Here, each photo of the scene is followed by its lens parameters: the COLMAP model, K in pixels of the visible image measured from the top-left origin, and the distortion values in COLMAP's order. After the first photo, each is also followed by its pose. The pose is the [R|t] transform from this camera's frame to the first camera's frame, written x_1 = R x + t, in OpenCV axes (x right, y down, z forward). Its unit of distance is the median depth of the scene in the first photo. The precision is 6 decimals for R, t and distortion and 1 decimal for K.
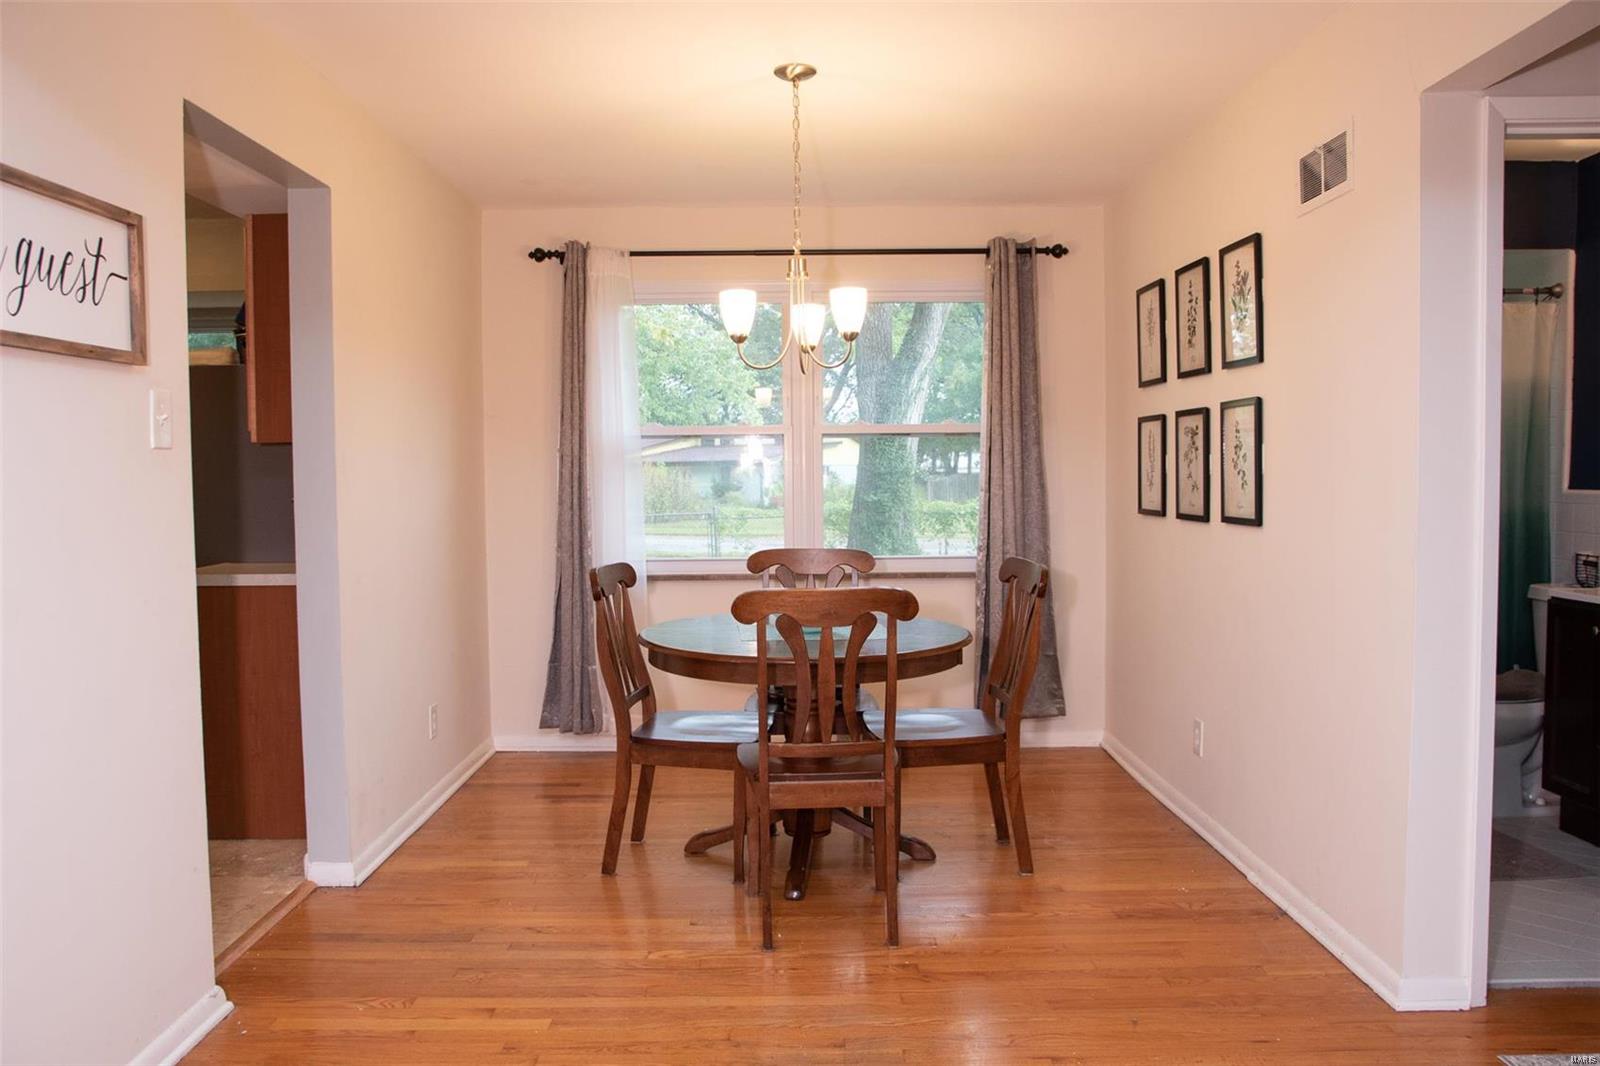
lens RADIAL K [[1206.4, 0, 799.1], [0, 1206.4, 526.0], [0, 0, 1]] dist [-0.016582, 0.002557]
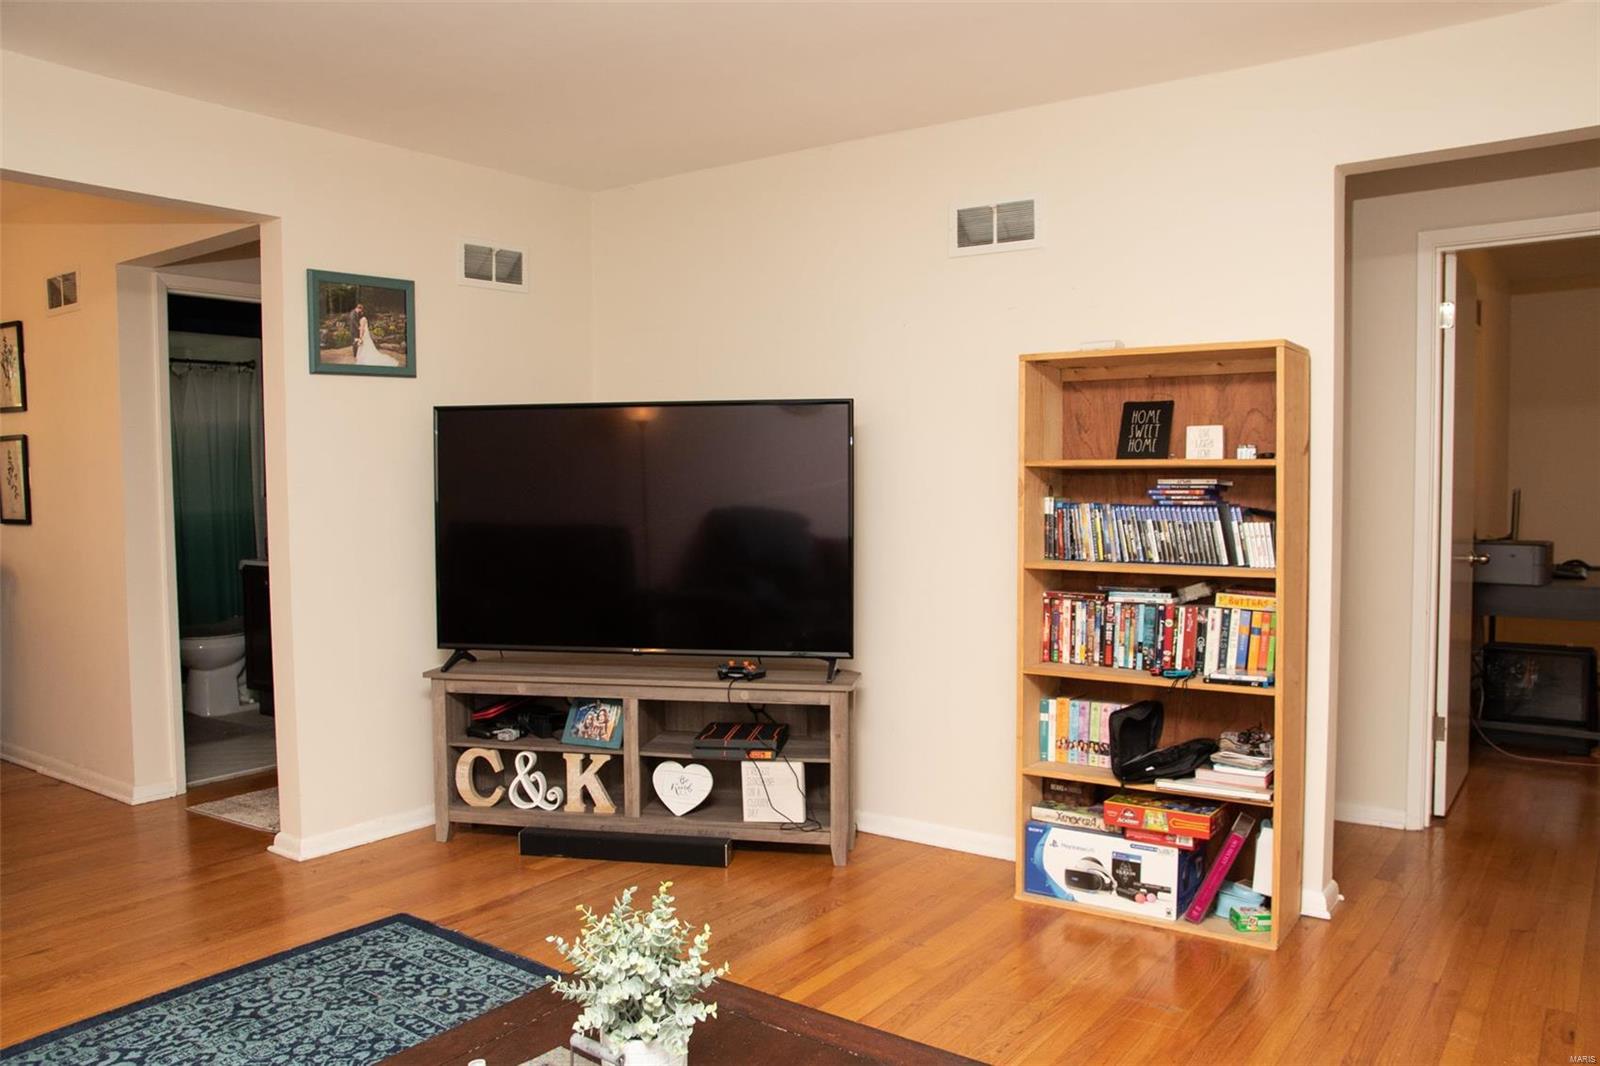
lens RADIAL K [[1206.4, 0, 800.9], [0, 1206.4, 529.1], [0, 0, 1]] dist [-0.016582, 0.002557]
pose [[0.607221, -0.035632, 0.793734, -0.144982], [0.048944, 0.998774, 0.007394, 0.029712], [-0.793024, 0.034359, 0.608220, -0.445866]]
